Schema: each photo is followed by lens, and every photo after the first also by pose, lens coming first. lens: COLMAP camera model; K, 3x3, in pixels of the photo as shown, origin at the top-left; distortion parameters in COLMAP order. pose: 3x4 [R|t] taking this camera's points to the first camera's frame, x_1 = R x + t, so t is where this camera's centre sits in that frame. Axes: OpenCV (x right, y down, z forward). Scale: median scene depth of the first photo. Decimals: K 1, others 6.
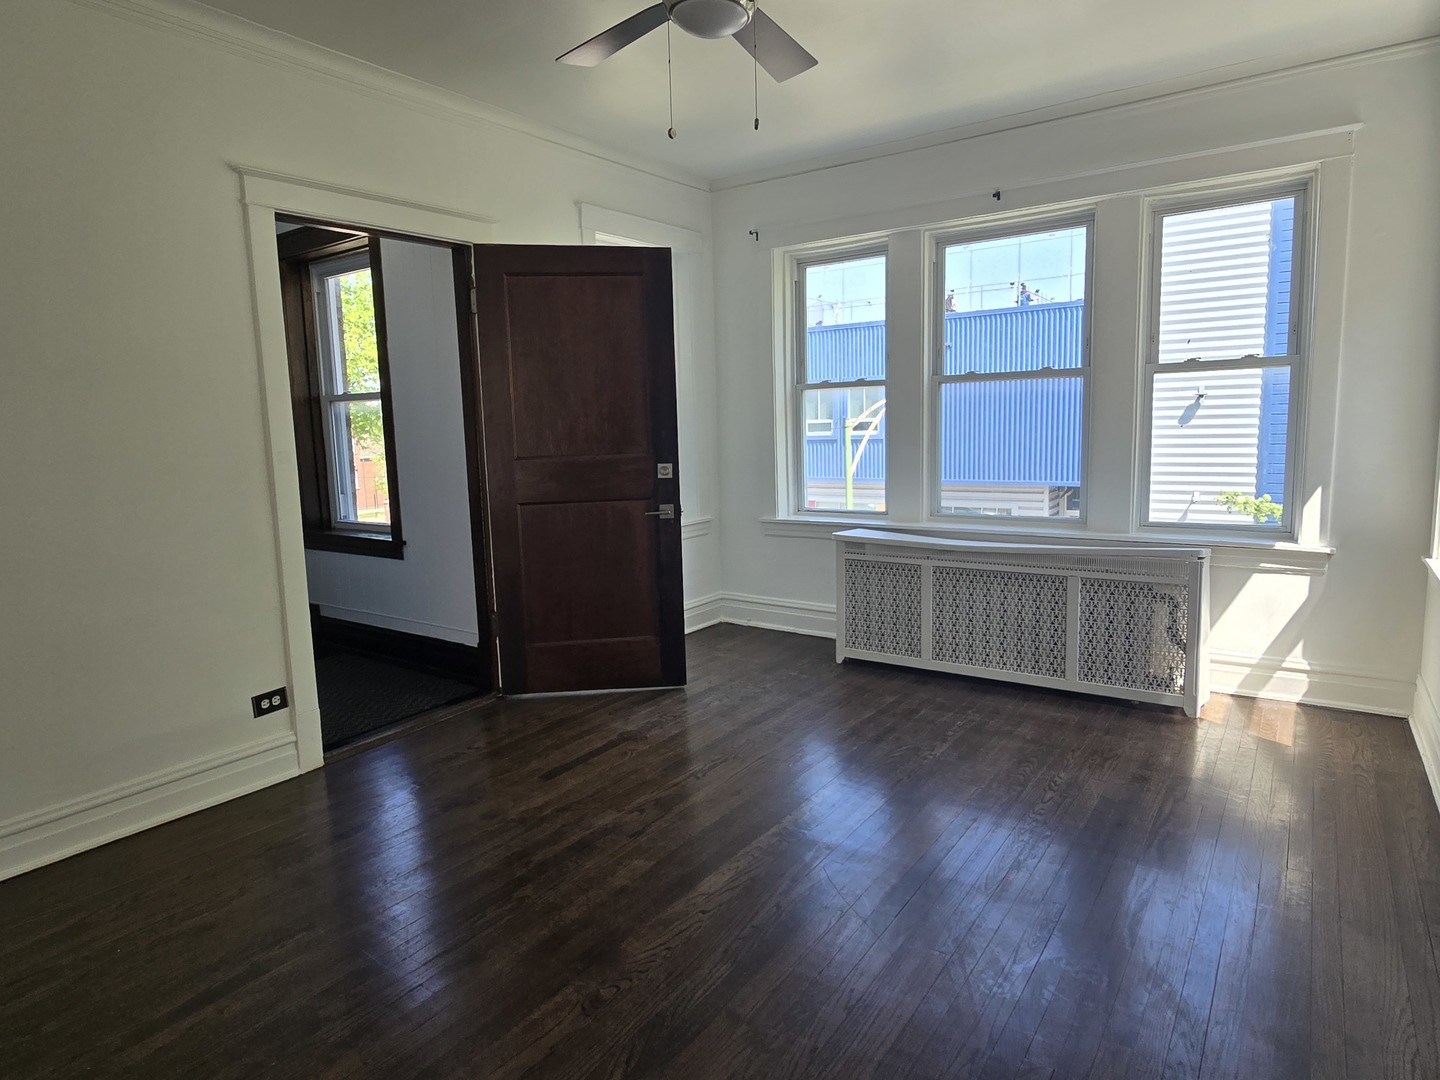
lens RADIAL K [[854.4, 0, 721.4], [0, 854.4, 516.5], [0, 0, 1]] dist [0.002692, 0.001611]
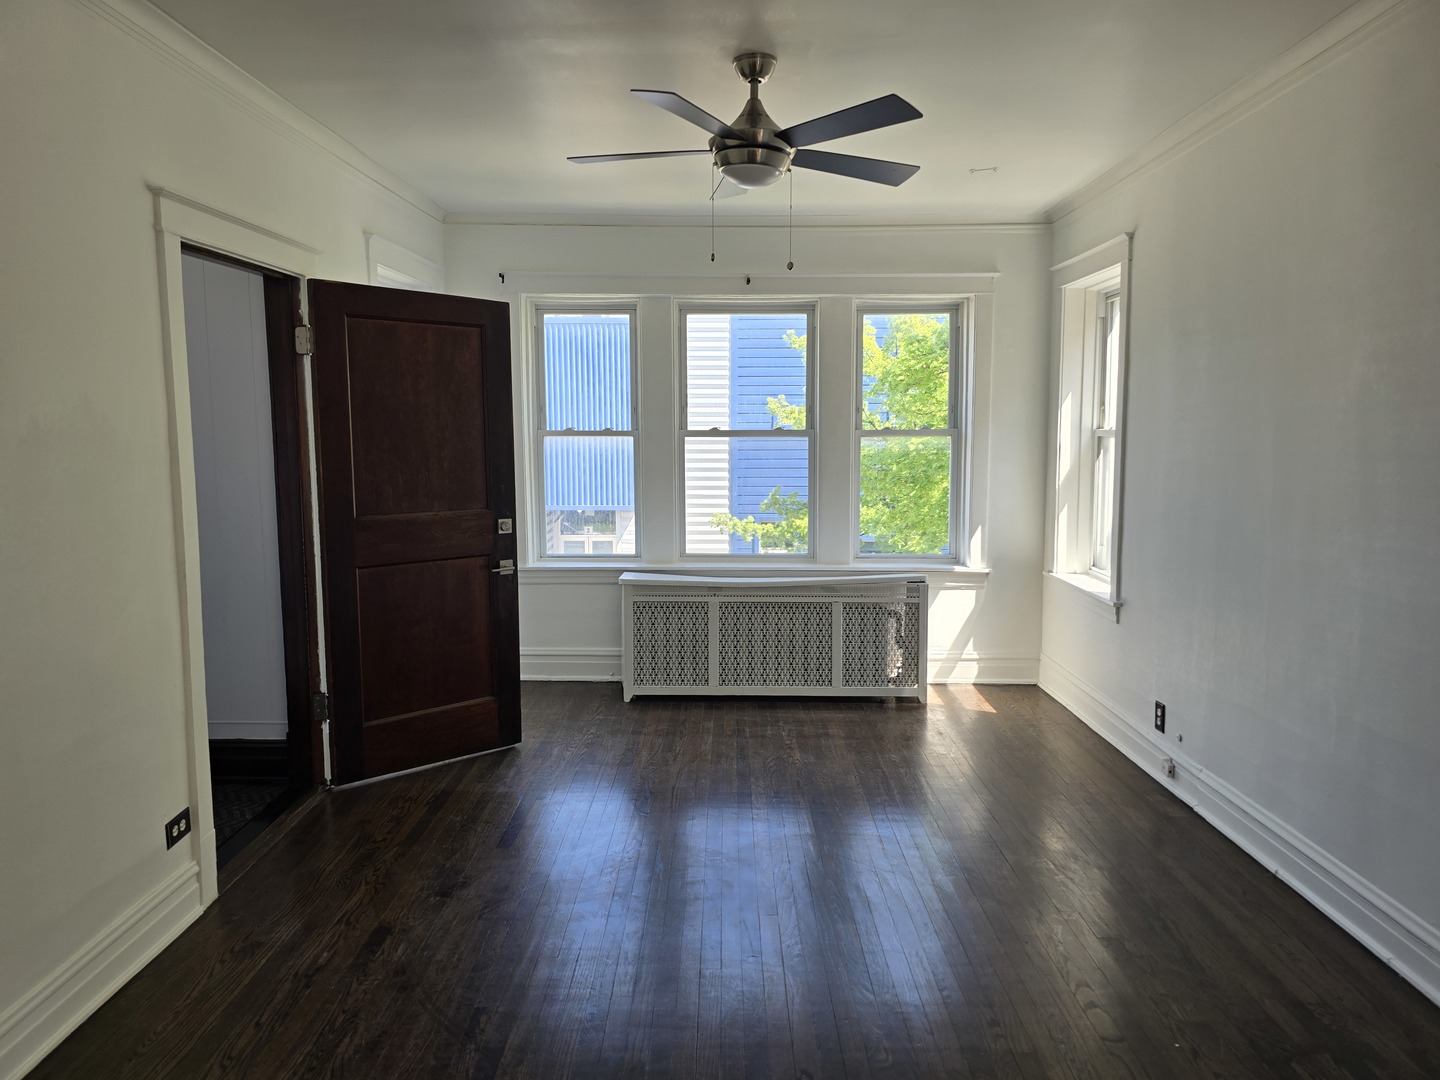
lens RADIAL K [[979.2, 0, 717.4], [0, 979.2, 509.1], [0, 0, 1]] dist [0.095014, -0.111695]
pose [[0.826628, -0.019973, 0.562394, -0.519540], [0.039140, 0.998990, -0.022050, -0.039628], [-0.561386, 0.040239, 0.826575, -0.081195]]
